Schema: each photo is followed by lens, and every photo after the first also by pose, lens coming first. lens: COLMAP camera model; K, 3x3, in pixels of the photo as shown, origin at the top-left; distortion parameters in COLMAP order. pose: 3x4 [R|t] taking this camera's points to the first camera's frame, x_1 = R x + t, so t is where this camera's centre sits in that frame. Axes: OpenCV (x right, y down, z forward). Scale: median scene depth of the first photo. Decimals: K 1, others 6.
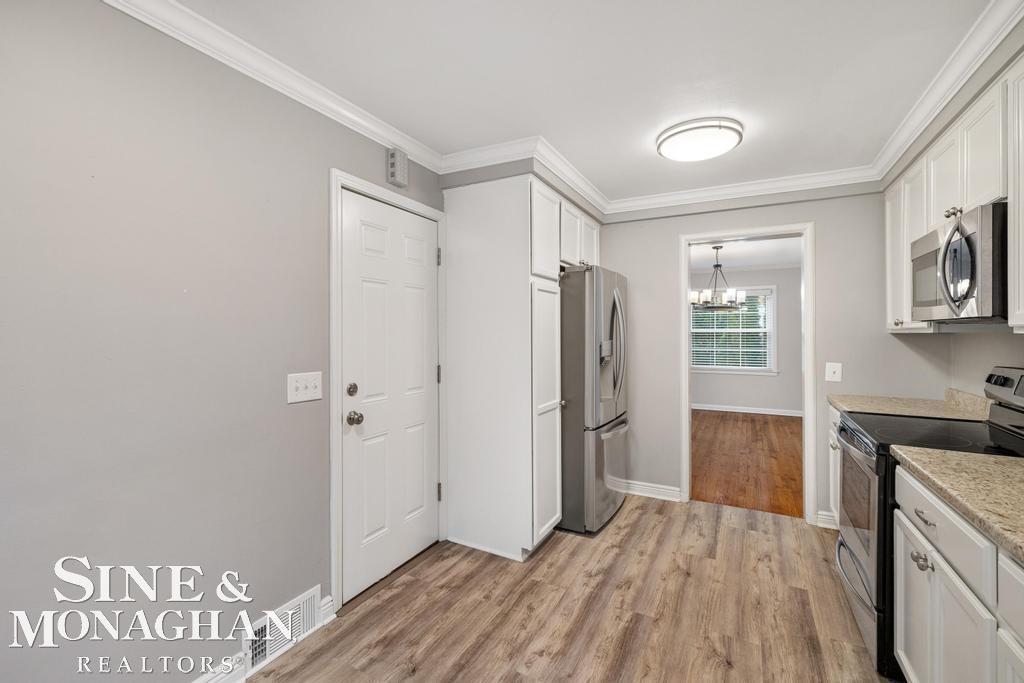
lens RADIAL K [[442.5, 0, 510.9], [0, 442.5, 331.3], [0, 0, 1]] dist [0.001372, -0.000091]
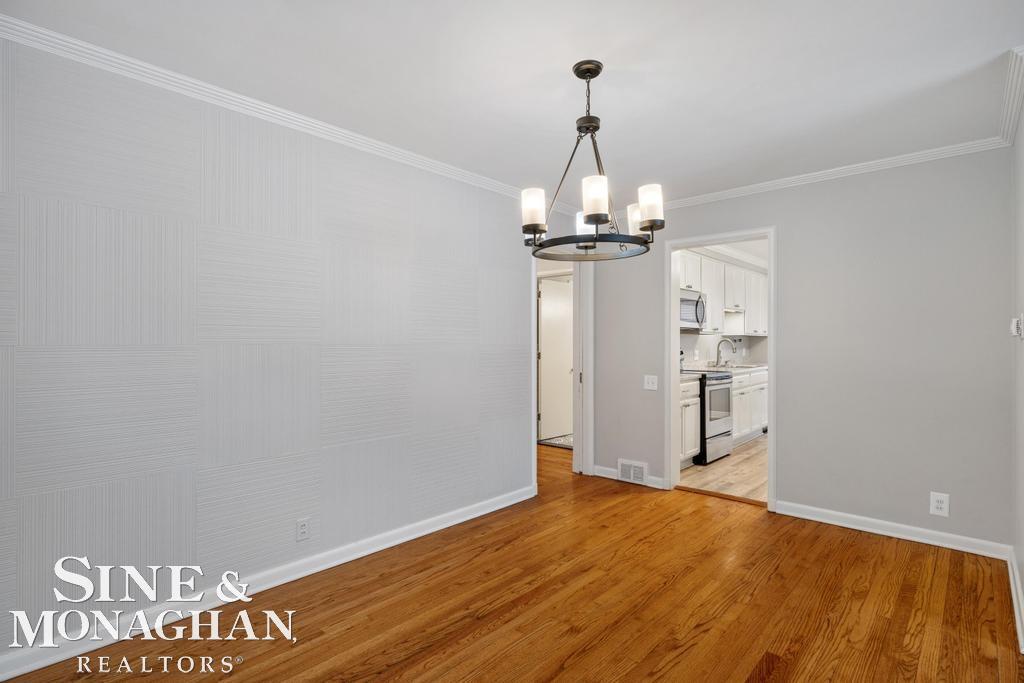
lens RADIAL K [[513.4, 0, 512.0], [0, 513.4, 341.5], [0, 0, 1]] dist [0.000801, 0.000899]
pose [[-0.969857, 0.002233, 0.243665, 1.059676], [0.001613, 0.999995, -0.002745, 0.048778], [-0.243670, -0.002269, -0.969856, 3.460067]]
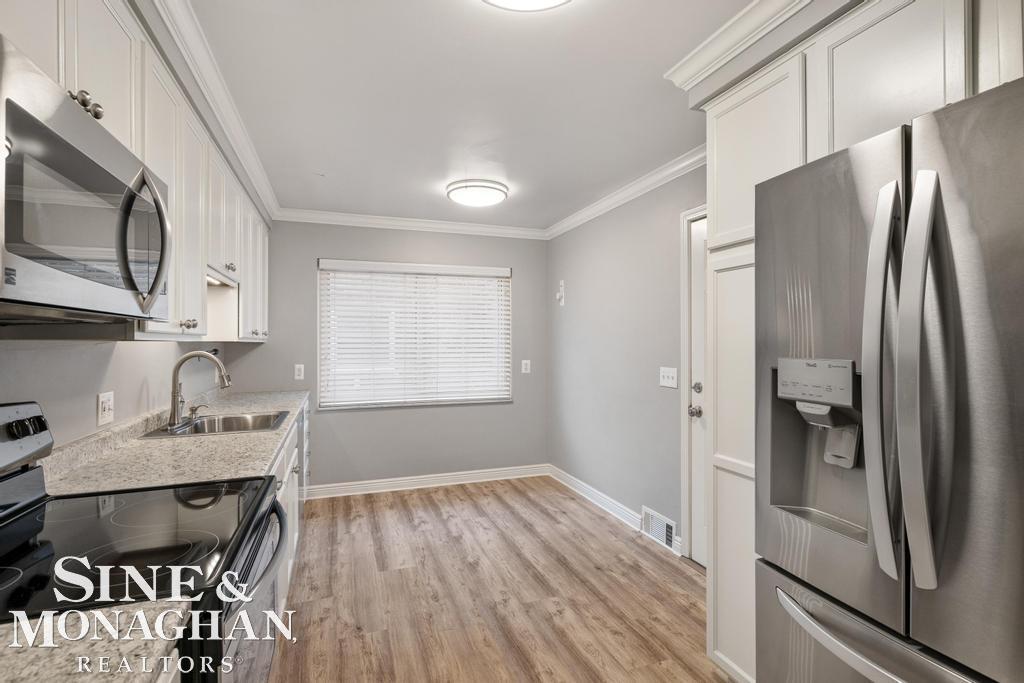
lens RADIAL K [[483.2, 0, 512.0], [0, 483.2, 341.5], [0, 0, 1]] dist [-0.000027, 0.000104]
pose [[-0.669989, 0.002316, -0.742367, 0.904128], [0.003817, 0.999993, -0.000325, 0.007561], [0.742361, -0.003051, -0.669993, 1.447526]]
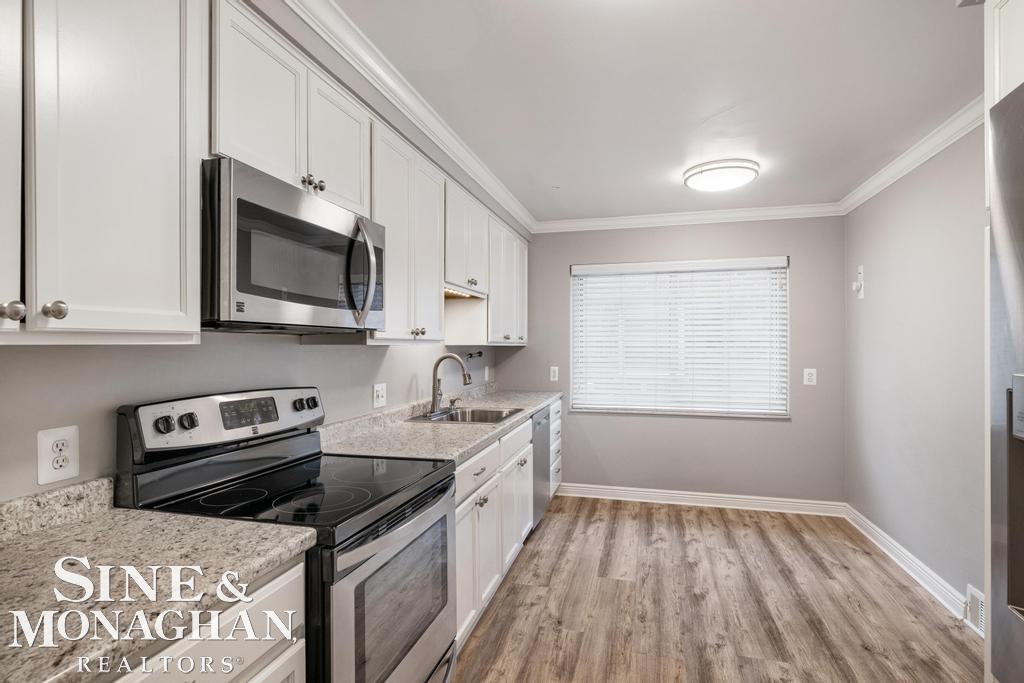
lens RADIAL K [[513.4, 0, 512.0], [0, 513.4, 341.5], [0, 0, 1]] dist [0.000801, 0.000899]
pose [[-0.973805, 0.000257, -0.227386, 0.726402], [0.001942, 0.999972, -0.007185, 0.004282], [0.227378, -0.007438, -0.973778, 1.594273]]
